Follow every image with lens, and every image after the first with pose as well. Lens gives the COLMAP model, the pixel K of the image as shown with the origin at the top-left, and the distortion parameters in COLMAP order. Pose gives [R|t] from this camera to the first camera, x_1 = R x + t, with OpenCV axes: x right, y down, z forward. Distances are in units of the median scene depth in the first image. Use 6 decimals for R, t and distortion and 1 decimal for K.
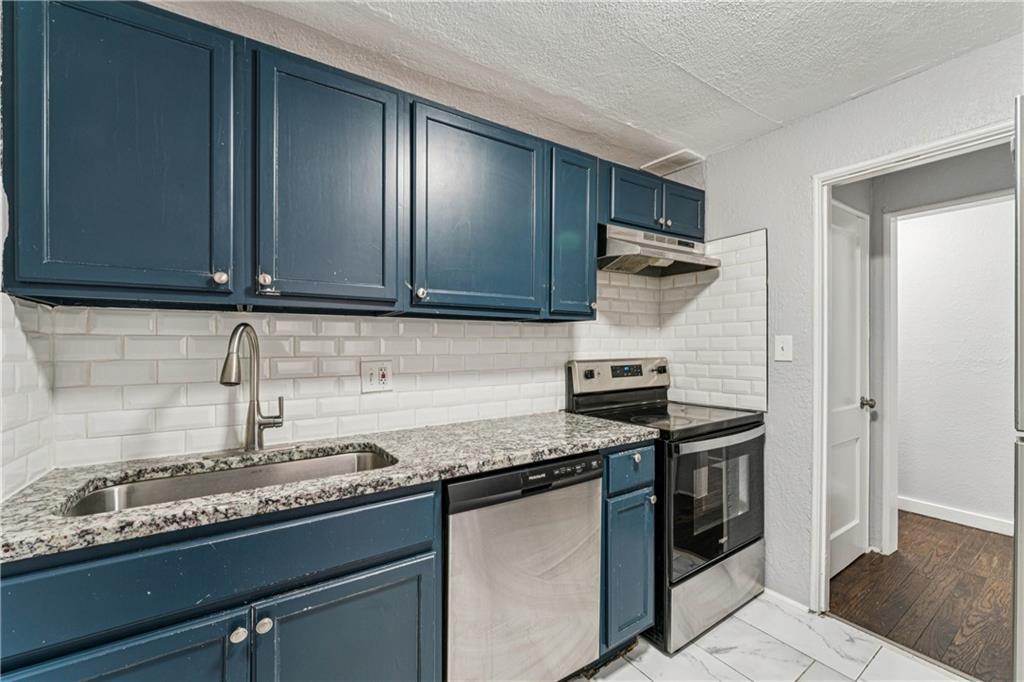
lens RADIAL K [[411.0, 0, 516.8], [0, 411.0, 350.7], [0, 0, 1]] dist [-0.001446, 0.000399]
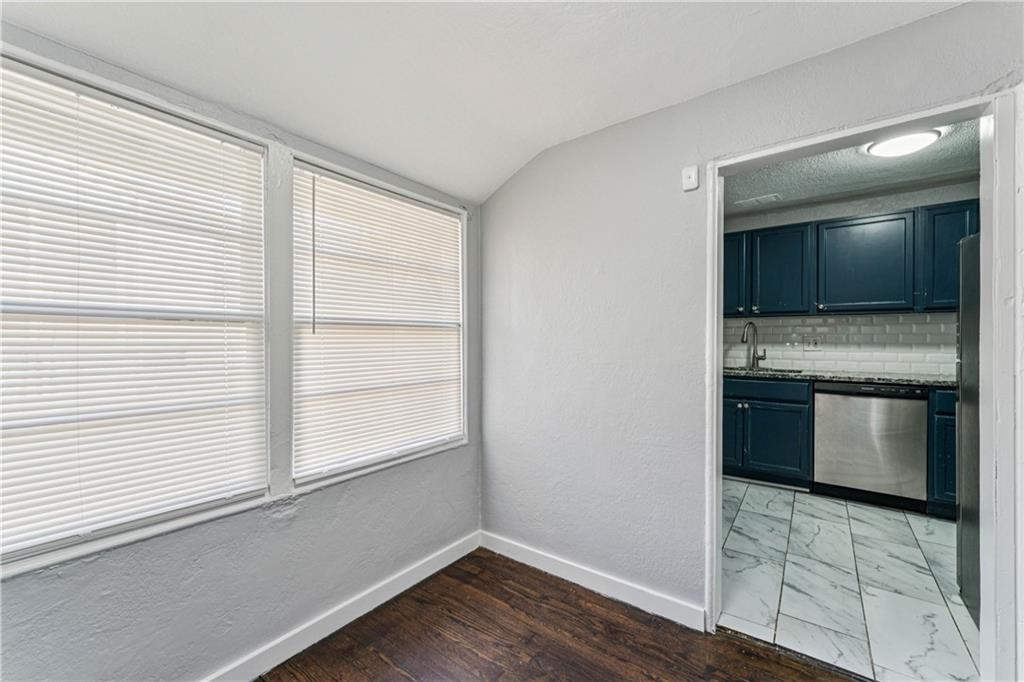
lens RADIAL K [[411.0, 0, 507.3], [0, 411.0, 336.4], [0, 0, 1]] dist [-0.001446, 0.000399]
pose [[0.310778, 0.010682, -0.950423, 1.413431], [-0.003350, 0.999943, 0.010143, 0.010159], [0.950477, 0.000032, 0.310796, -1.393118]]
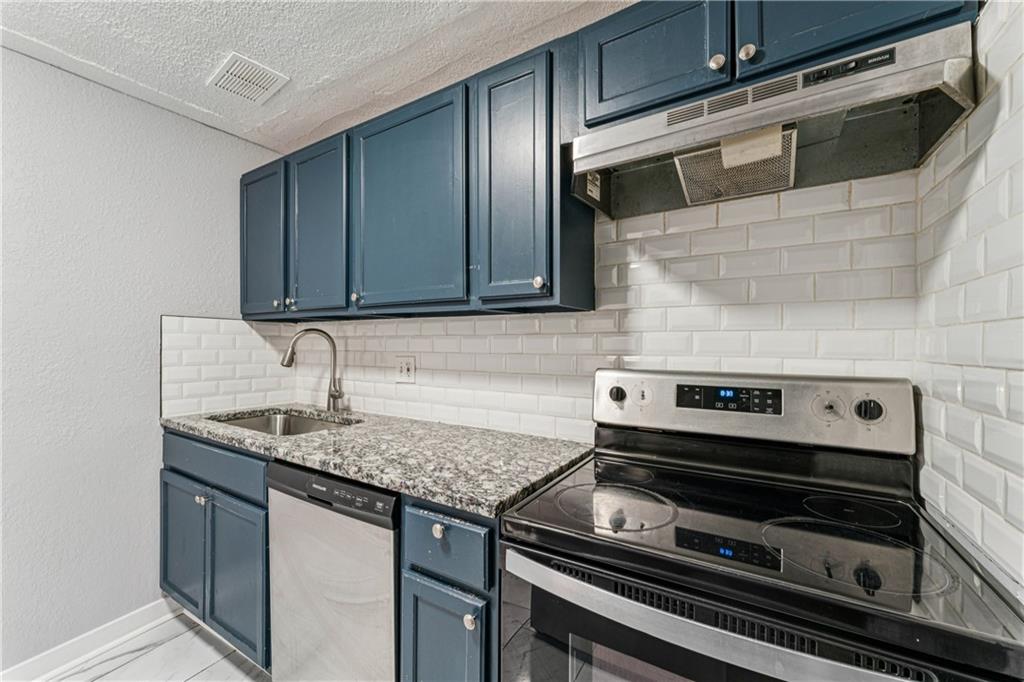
lens RADIAL K [[411.0, 0, 508.7], [0, 411.0, 342.6], [0, 0, 1]] dist [-0.001446, 0.000399]
pose [[0.416305, 0.008327, -0.909187, 0.977068], [-0.012335, 0.999918, 0.003510, -0.024793], [0.909141, 0.009753, 0.416374, 0.919615]]
